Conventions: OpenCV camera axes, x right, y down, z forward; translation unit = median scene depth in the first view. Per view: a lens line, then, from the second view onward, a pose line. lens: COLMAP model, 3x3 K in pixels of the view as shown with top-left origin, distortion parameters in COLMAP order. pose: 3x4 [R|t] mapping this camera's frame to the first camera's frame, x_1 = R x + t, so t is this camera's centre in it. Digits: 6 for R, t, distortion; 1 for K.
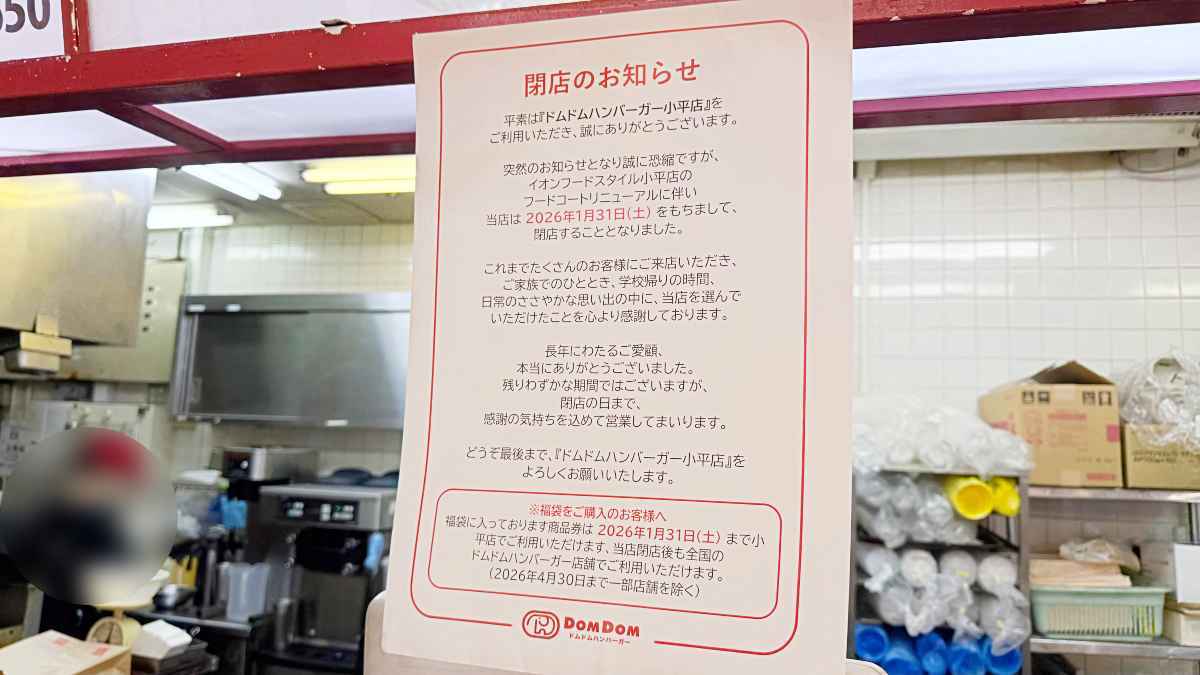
lens RADIAL K [[847.1, 0, 600.9], [0, 847.1, 337.3], [0, 0, 1]] dist [-0.003847, -0.014539]
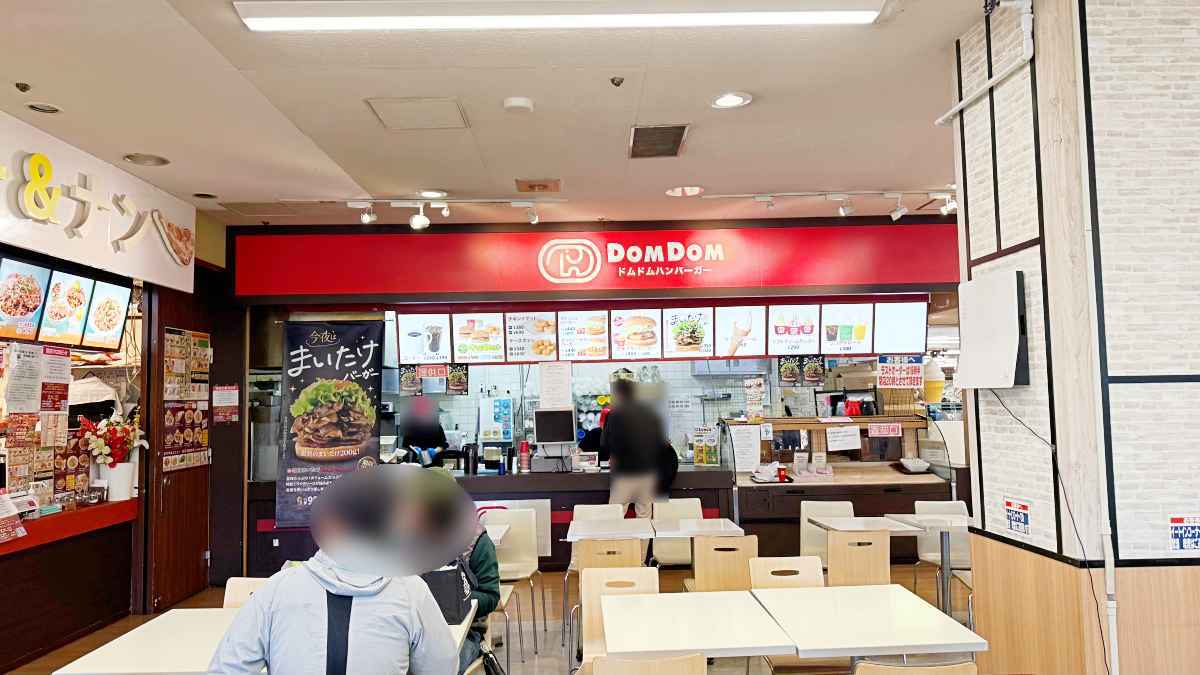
lens RADIAL K [[847.1, 0, 600.7], [0, 847.1, 340.7], [0, 0, 1]] dist [-0.003847, -0.014539]
pose [[0.957094, -0.043744, 0.286457, -0.812910], [0.025540, 0.997427, 0.066979, -0.410644], [-0.288650, -0.056790, 0.955749, -3.173947]]
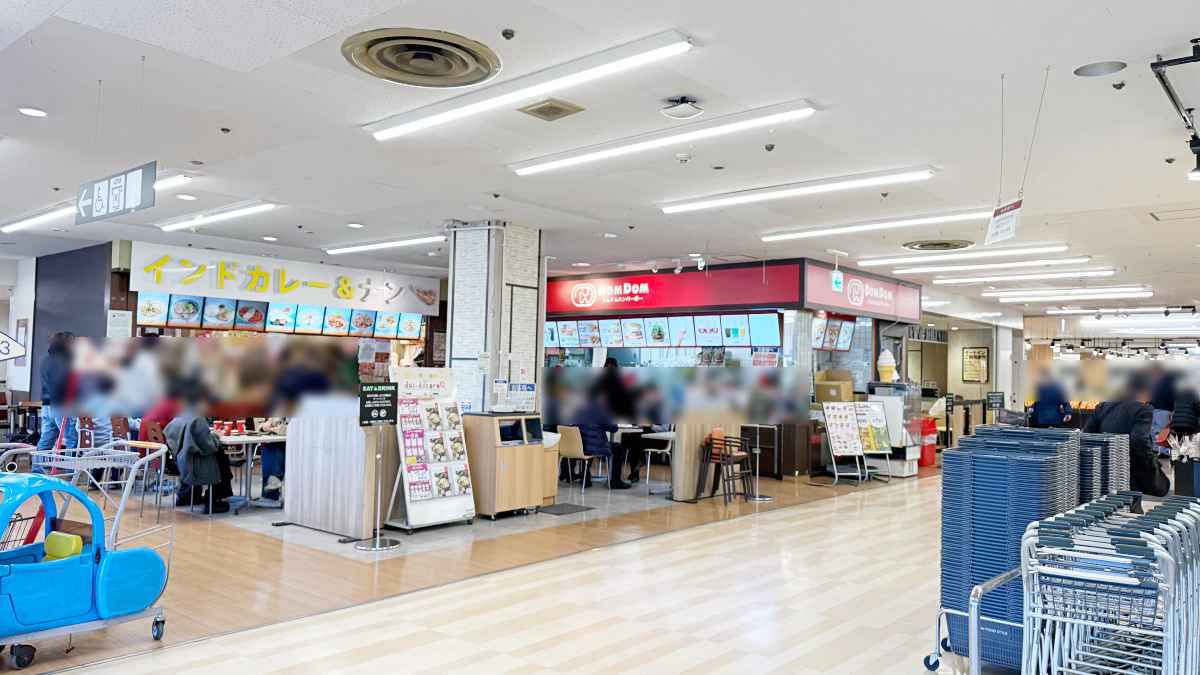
lens RADIAL K [[847.1, 0, 601.6], [0, 847.1, 336.9], [0, 0, 1]] dist [-0.003847, -0.014539]
pose [[0.895299, -0.040115, -0.443657, 3.772906], [0.070896, 0.996075, 0.053003, -0.538474], [0.439789, -0.078907, 0.894628, -6.117091]]
